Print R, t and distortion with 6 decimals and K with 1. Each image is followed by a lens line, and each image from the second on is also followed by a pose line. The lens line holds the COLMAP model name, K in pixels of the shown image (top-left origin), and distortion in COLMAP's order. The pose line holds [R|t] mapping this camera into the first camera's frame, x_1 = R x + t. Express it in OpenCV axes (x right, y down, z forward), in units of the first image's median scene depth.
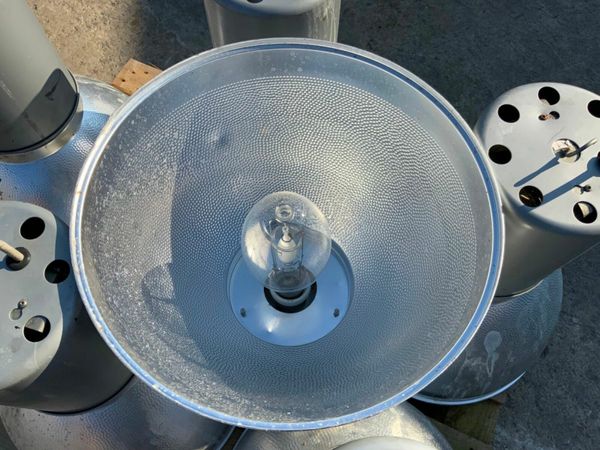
lens RADIAL K [[505.4, 0, 300.9], [0, 505.4, 226.4], [0, 0, 1]] dist [-0.009624, -0.008819]
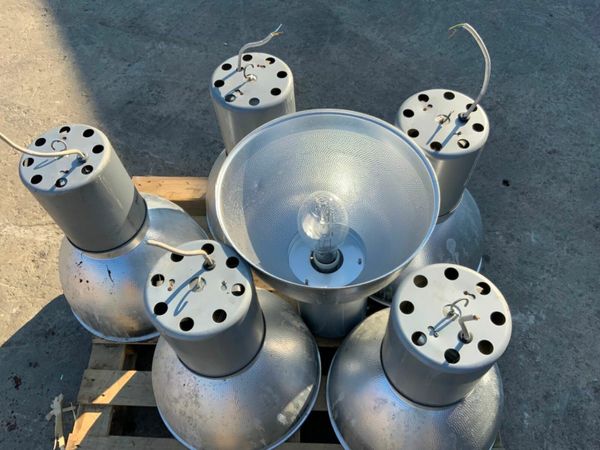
lens RADIAL K [[497.2, 0, 300.0], [0, 497.2, 225.0], [0, 0, 1]] dist [0.058305, -0.131975]
pose [[0.920630, -0.356257, 0.159751, -0.400046], [0.375028, 0.920699, -0.108021, 0.206436], [-0.108599, 0.159358, 0.981229, -0.711533]]
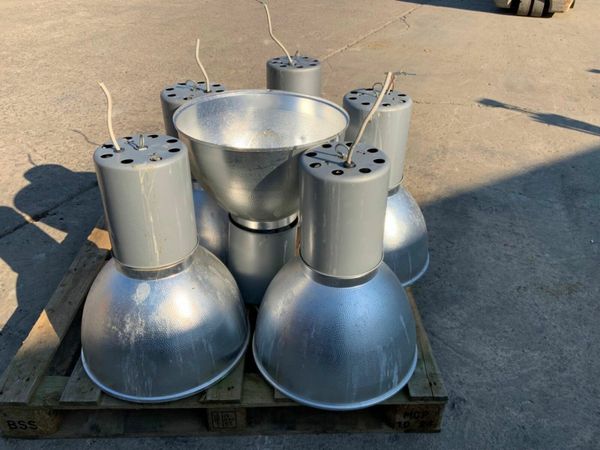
lens RADIAL K [[497.2, 0, 300.0], [0, 497.2, 225.0], [0, 0, 1]] dist [0.058305, -0.131975]
pose [[0.437498, 0.466250, -0.768899, 1.877231], [-0.823155, 0.551843, -0.133738, 0.360324], [0.361956, 0.691433, 0.625226, -0.082344]]
